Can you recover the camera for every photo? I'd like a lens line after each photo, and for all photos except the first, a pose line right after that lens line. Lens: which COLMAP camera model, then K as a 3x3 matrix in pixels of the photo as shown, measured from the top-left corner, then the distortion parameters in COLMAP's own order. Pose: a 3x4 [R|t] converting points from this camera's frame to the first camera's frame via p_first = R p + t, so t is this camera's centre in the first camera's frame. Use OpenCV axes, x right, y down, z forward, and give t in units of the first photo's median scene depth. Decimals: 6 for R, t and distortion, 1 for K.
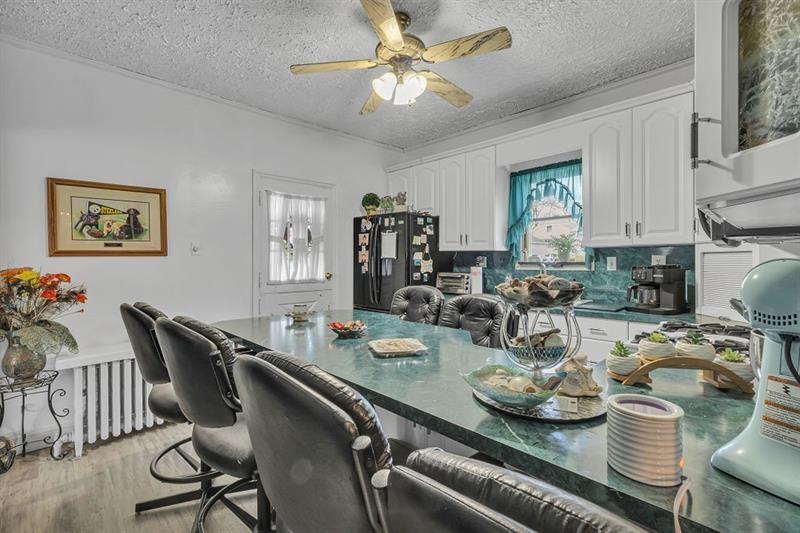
lens RADIAL K [[362.7, 0, 405.1], [0, 362.7, 254.6], [0, 0, 1]] dist [0.002679, 0.000153]
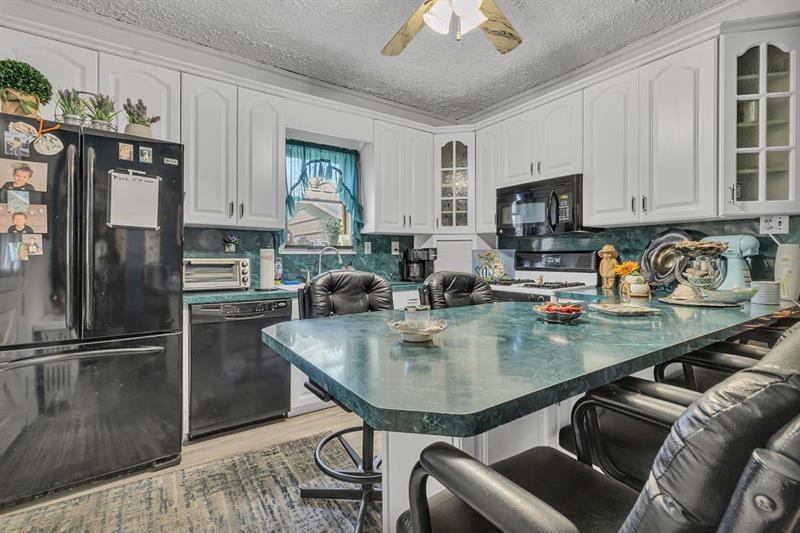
lens RADIAL K [[362.7, 0, 405.1], [0, 362.7, 254.6], [0, 0, 1]] dist [0.002679, 0.000153]
pose [[0.165903, 0.009736, 0.986094, -0.471006], [-0.014817, 0.999863, -0.007379, 0.044602], [-0.986031, -0.013387, 0.166024, 0.571709]]
